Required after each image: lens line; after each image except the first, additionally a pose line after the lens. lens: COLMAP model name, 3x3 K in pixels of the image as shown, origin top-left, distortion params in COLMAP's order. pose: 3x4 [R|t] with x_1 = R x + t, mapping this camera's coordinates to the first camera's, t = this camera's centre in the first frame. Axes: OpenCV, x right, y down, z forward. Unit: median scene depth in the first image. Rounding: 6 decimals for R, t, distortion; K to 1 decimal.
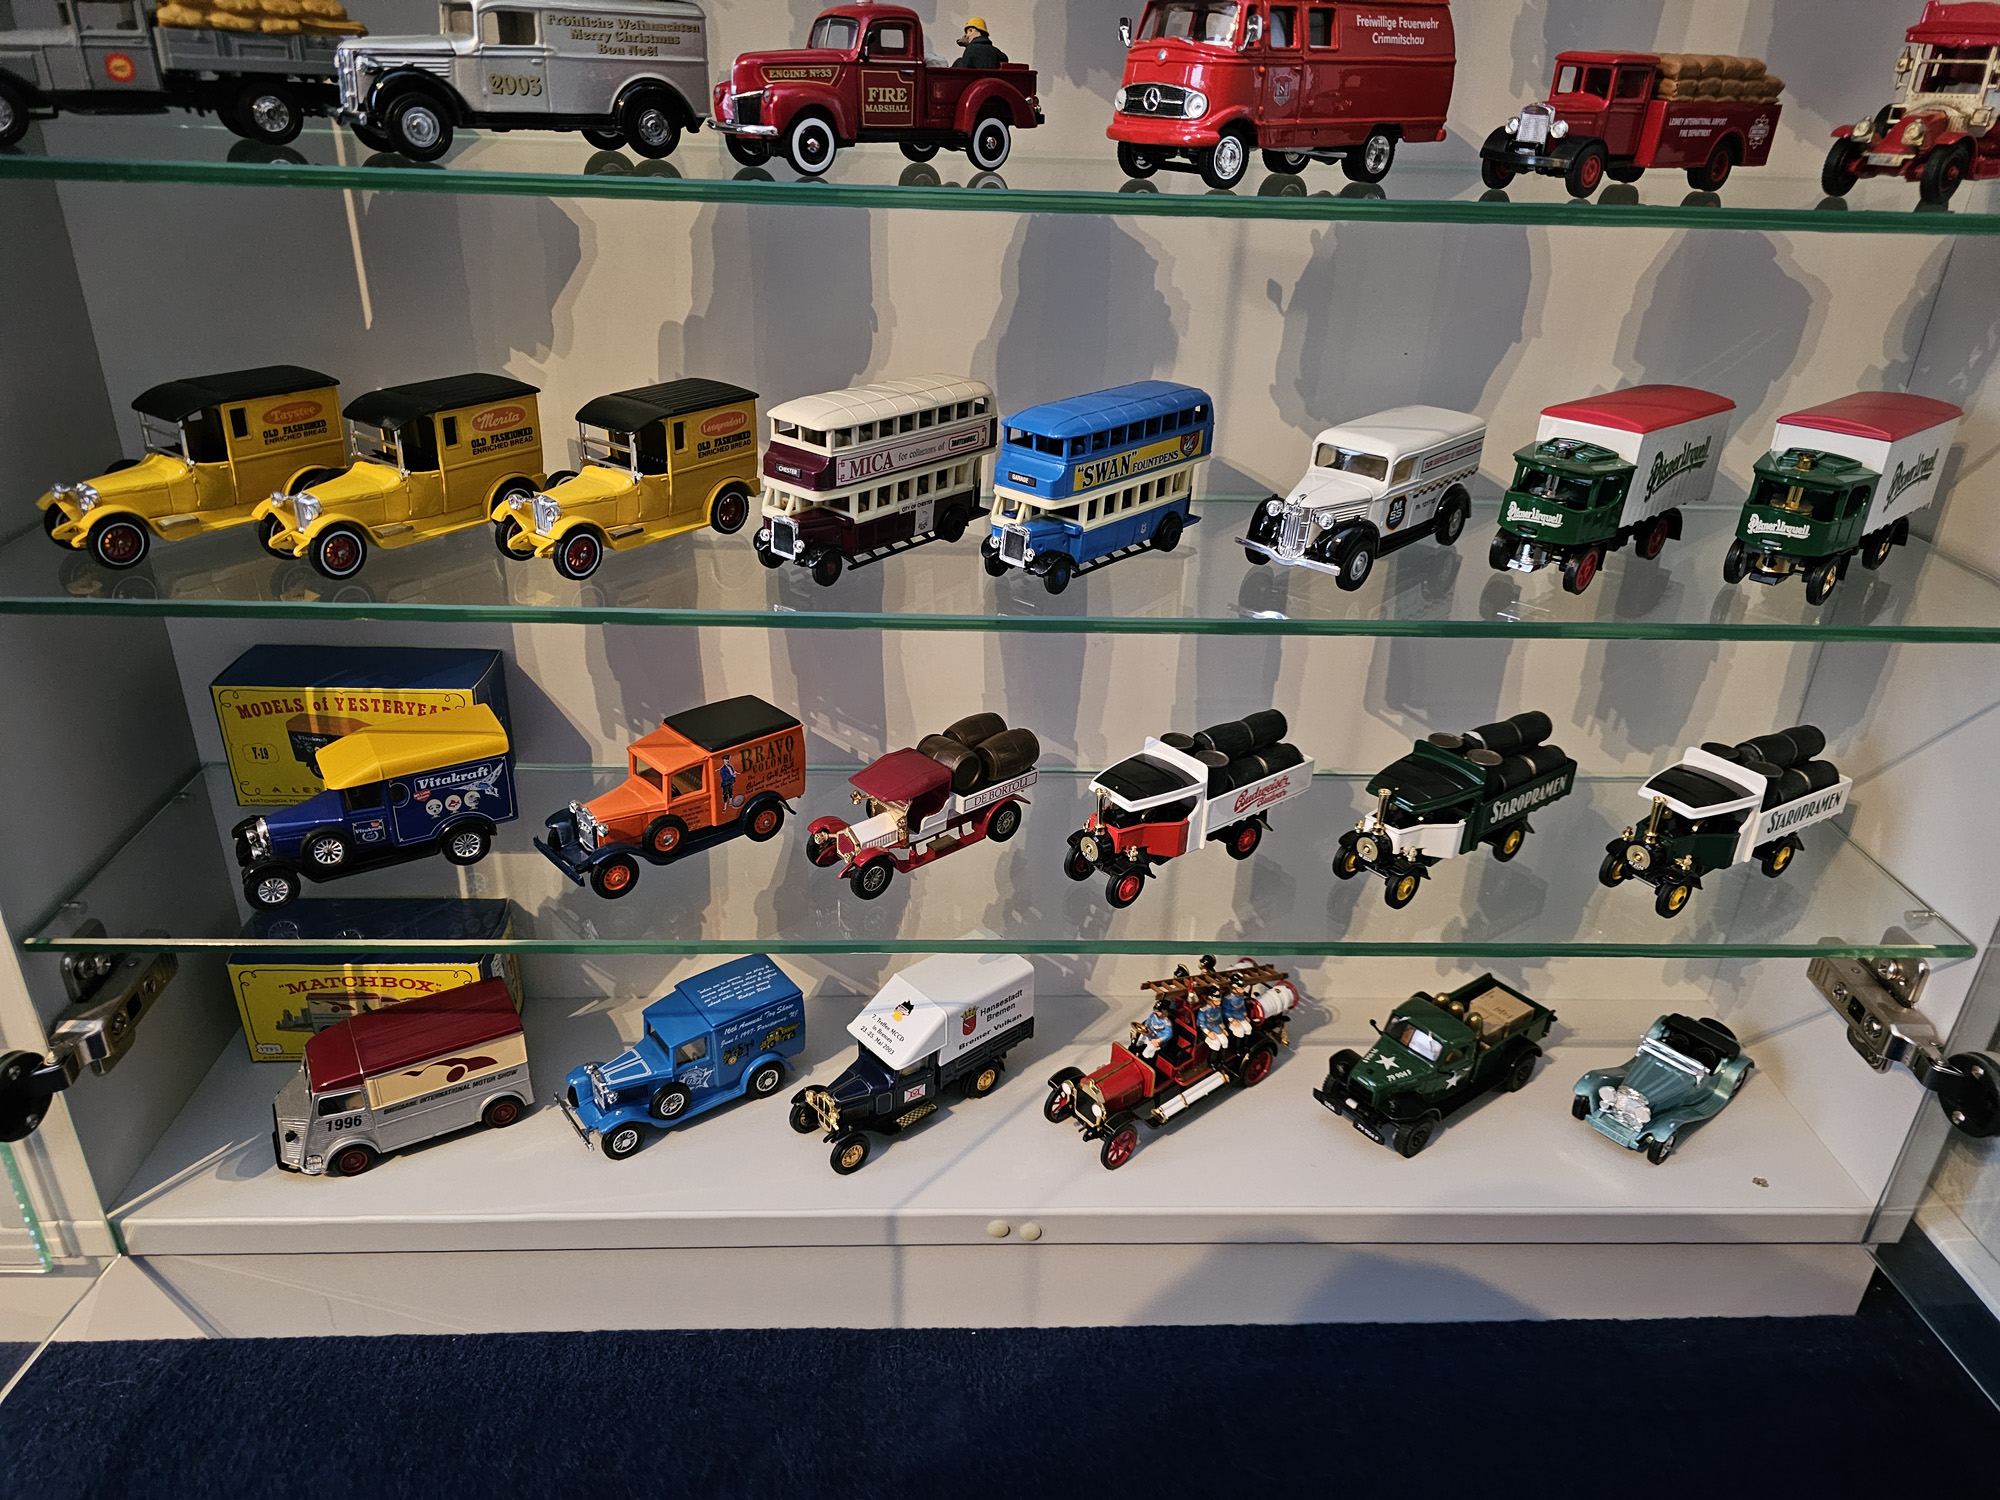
lens RADIAL K [[1253.6, 0, 1005.8], [0, 1253.6, 653.8], [0, 0, 1]] dist [0.030544, -0.027712]
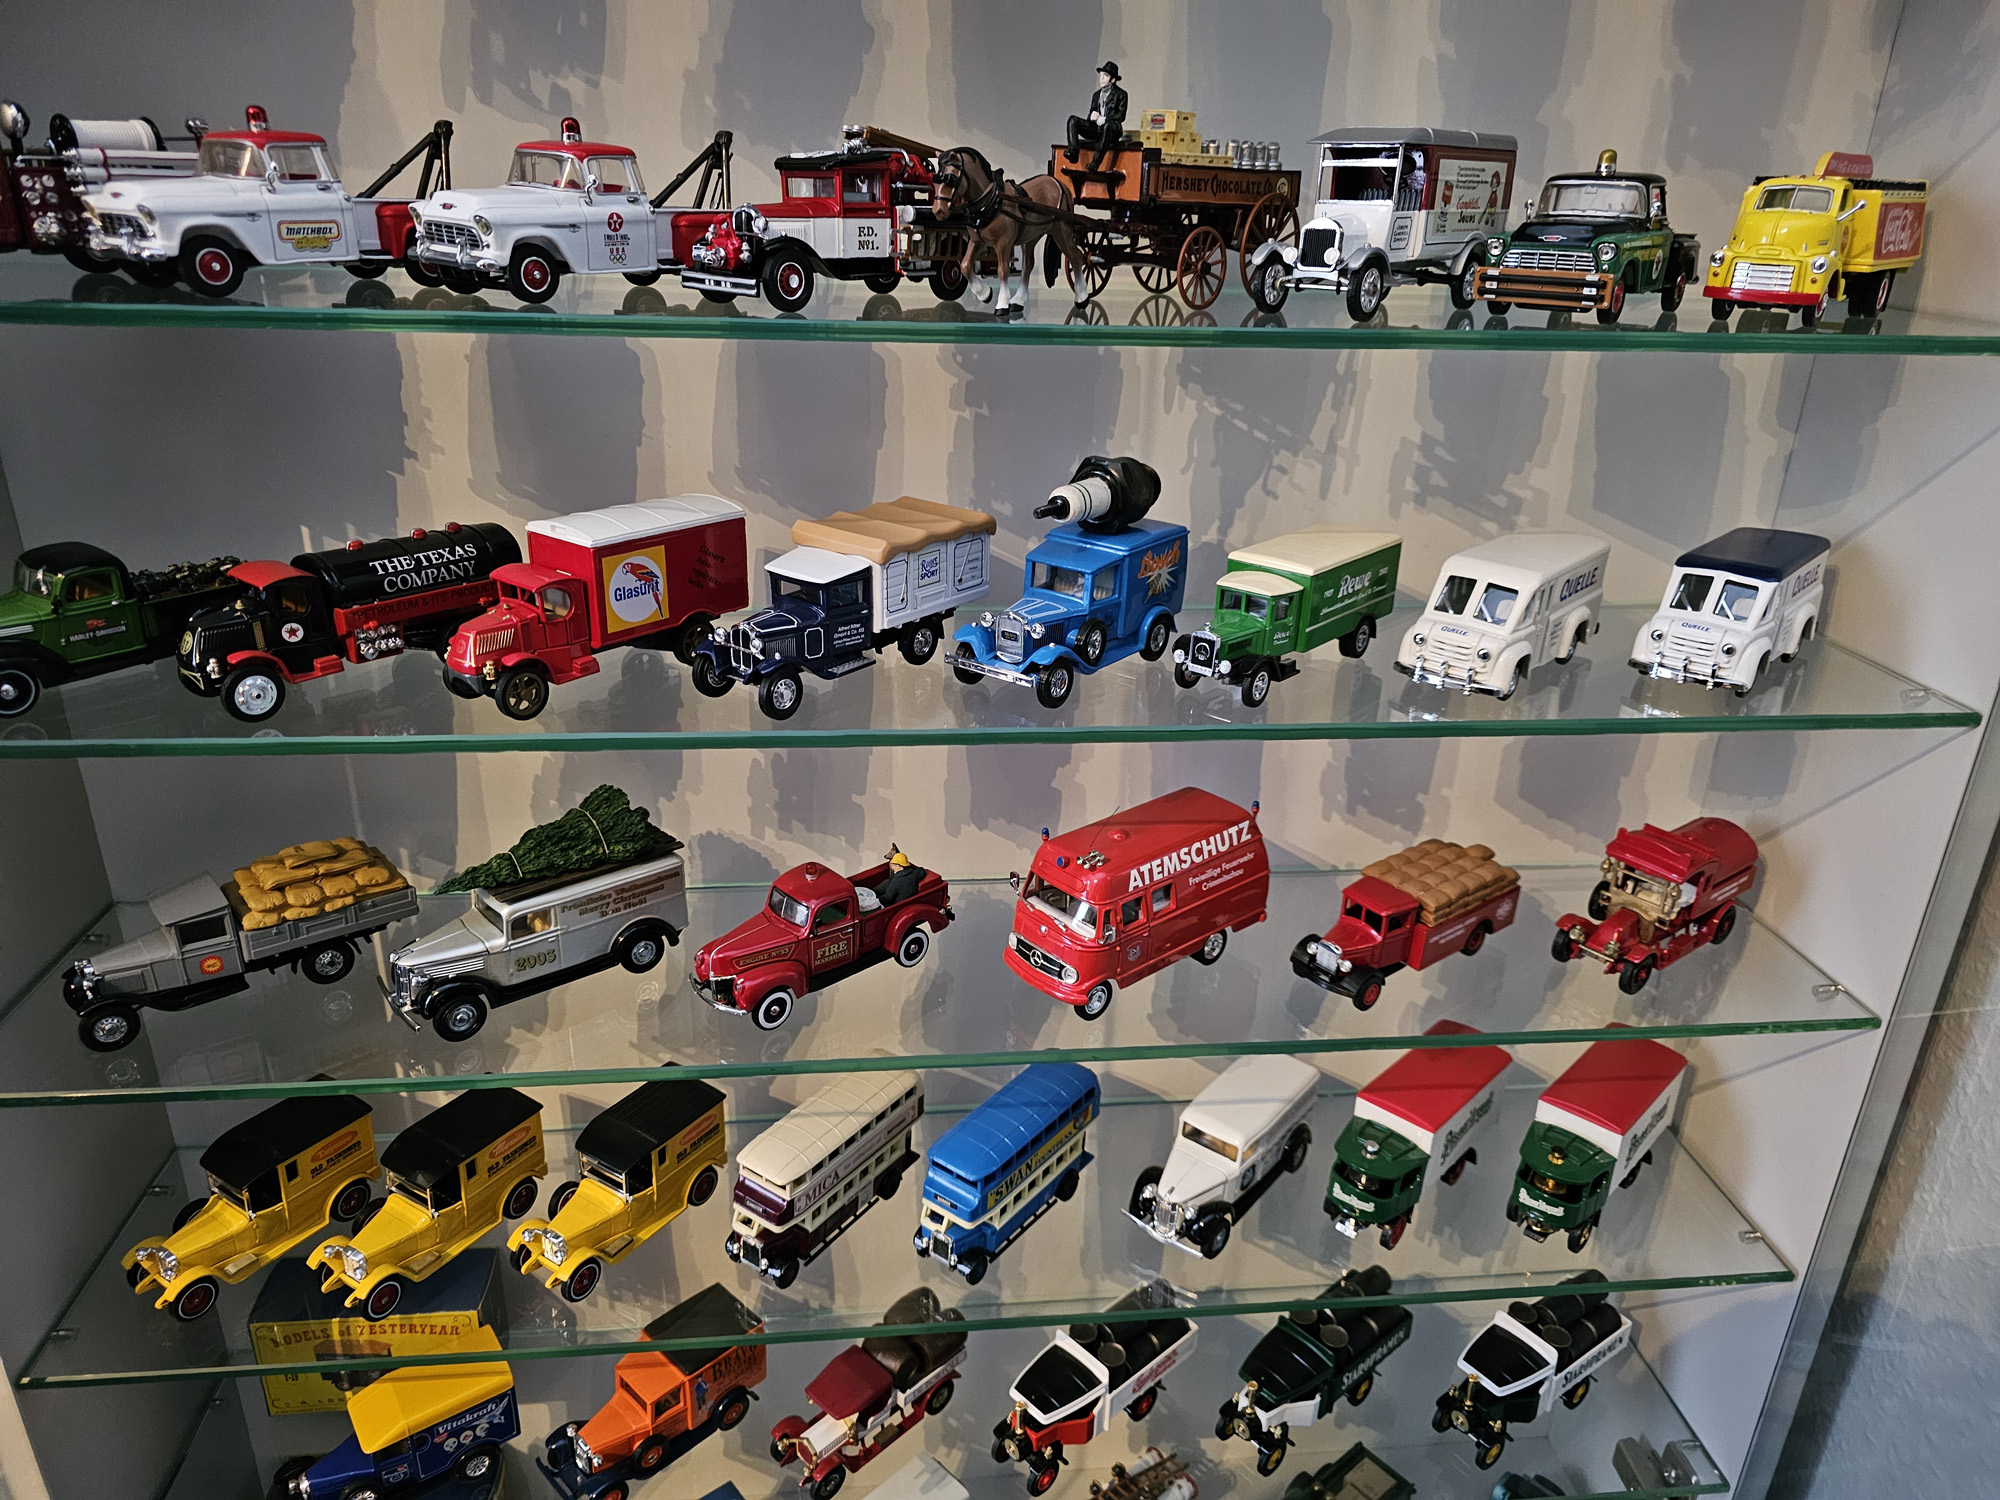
lens RADIAL K [[1253.6, 0, 1005.8], [0, 1253.6, 653.8], [0, 0, 1]] dist [0.030544, -0.027712]
pose [[0.998034, -0.029727, 0.055167, 0.017600], [0.032751, 0.997964, -0.054733, -0.526430], [-0.053428, 0.056433, 0.996976, -0.236454]]
